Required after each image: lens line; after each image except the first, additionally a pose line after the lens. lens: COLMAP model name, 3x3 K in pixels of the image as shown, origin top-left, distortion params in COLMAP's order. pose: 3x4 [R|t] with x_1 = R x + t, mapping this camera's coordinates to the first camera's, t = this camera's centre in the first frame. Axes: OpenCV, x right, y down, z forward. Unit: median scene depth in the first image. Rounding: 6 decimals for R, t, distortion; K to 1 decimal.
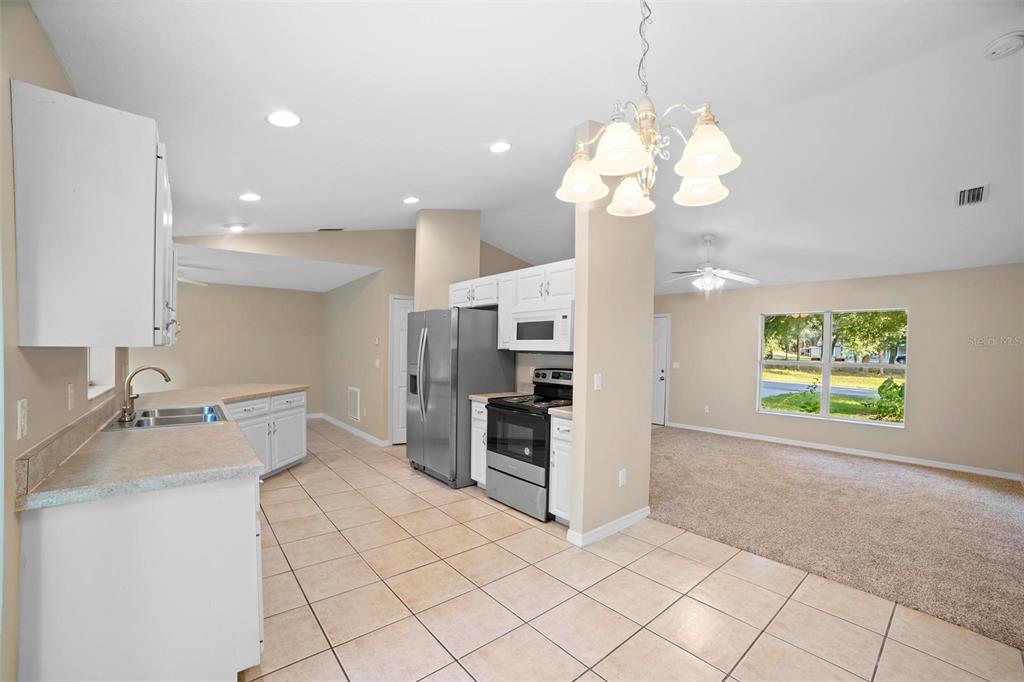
lens RADIAL K [[418.1, 0, 512.3], [0, 418.1, 355.3], [0, 0, 1]] dist [-0.108983, 0.039443]
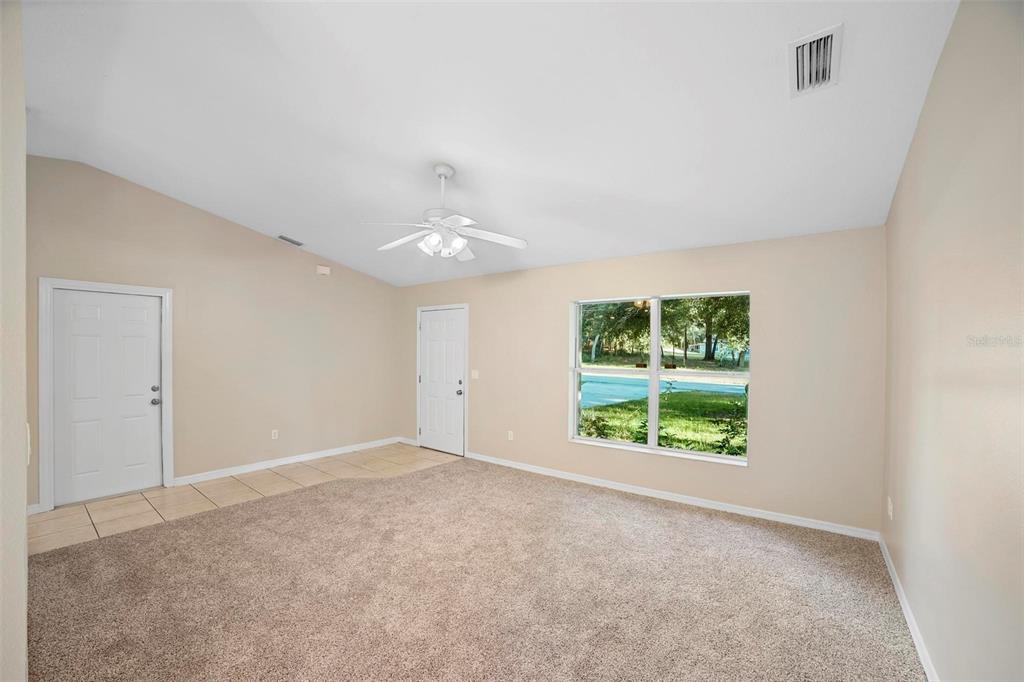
lens RADIAL K [[418.1, 0, 512.3], [0, 418.1, 355.3], [0, 0, 1]] dist [-0.108983, 0.039443]
pose [[0.977946, -0.016302, 0.208221, 0.451208], [0.015965, 0.999867, 0.003301, -0.016229], [-0.208247, 0.000096, 0.978076, 0.385353]]
